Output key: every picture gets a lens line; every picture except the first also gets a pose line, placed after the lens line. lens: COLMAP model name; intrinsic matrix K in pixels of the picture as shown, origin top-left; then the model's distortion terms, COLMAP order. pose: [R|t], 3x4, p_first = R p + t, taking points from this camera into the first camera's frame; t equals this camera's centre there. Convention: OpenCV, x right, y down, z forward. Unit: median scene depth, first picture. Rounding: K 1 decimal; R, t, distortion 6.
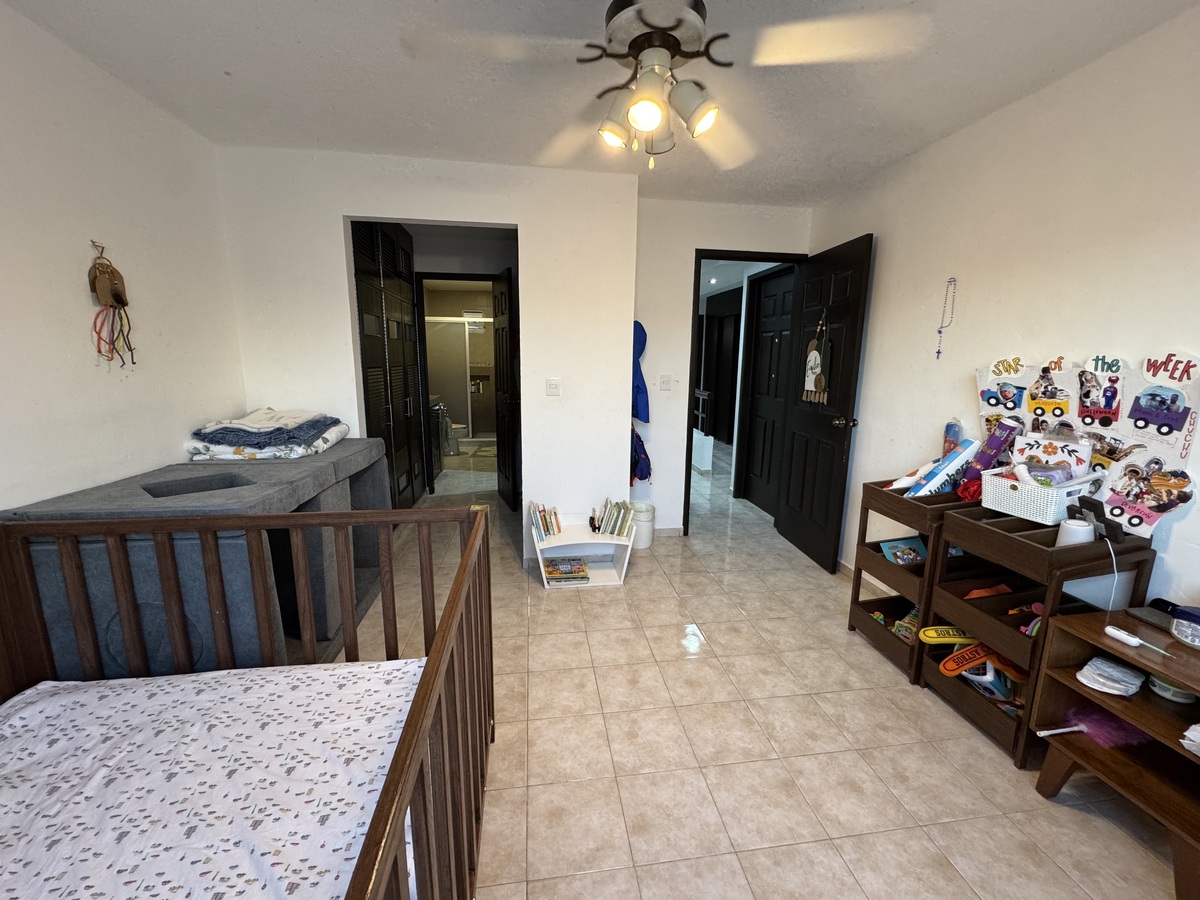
lens RADIAL K [[480.8, 0, 600.0], [0, 480.8, 450.0], [0, 0, 1]] dist [-0.001459, 0.000096]
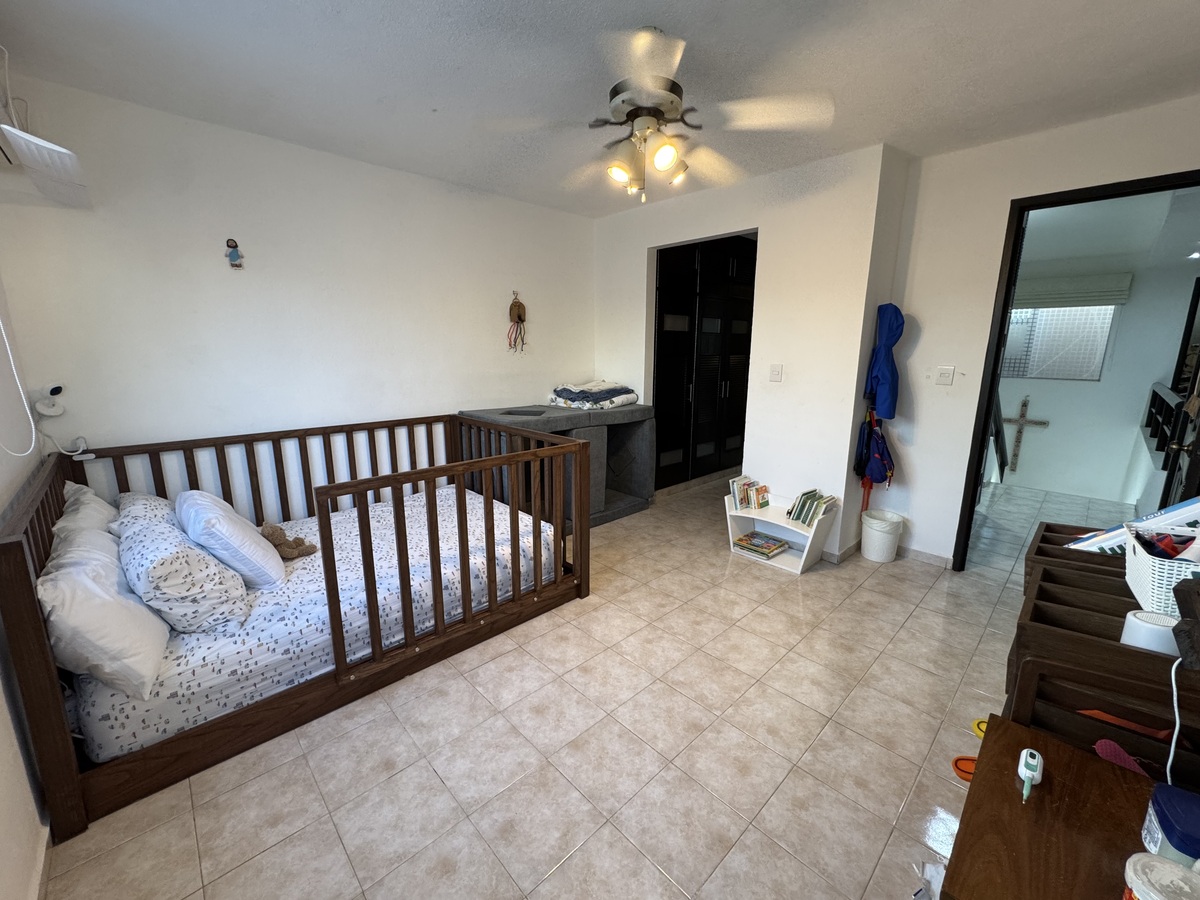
lens RADIAL K [[480.8, 0, 600.0], [0, 480.8, 450.0], [0, 0, 1]] dist [-0.001459, 0.000096]
pose [[0.583522, 0.159477, -0.796285, 0.720324], [-0.148249, 0.984971, 0.088628, 0.000377], [0.798451, 0.066332, 0.598394, 0.079945]]
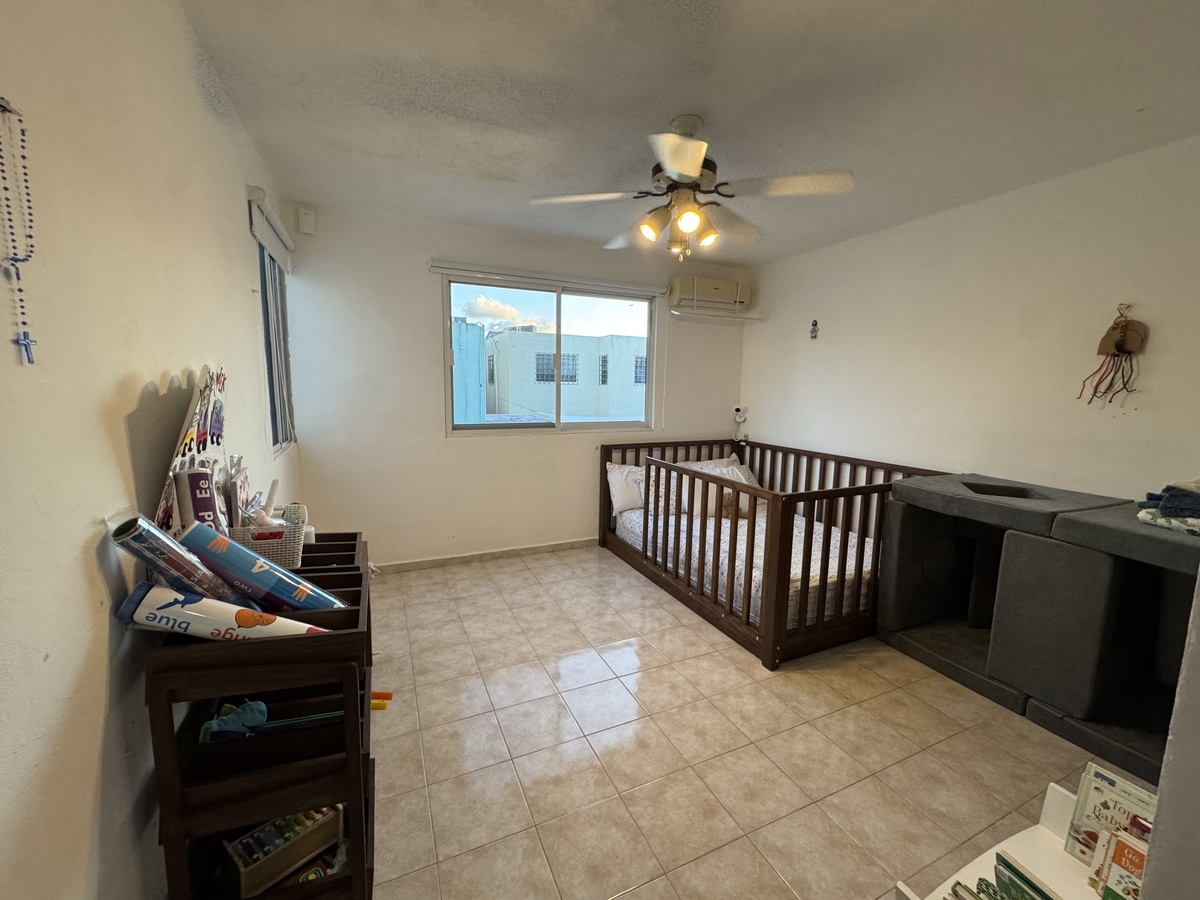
lens RADIAL K [[480.8, 0, 600.0], [0, 480.8, 450.0], [0, 0, 1]] dist [-0.001459, 0.000096]
pose [[-0.957331, 0.011597, -0.288761, 0.466370], [-0.080410, 0.949049, 0.304697, -0.272138], [0.277582, 0.314915, -0.907622, 1.464199]]
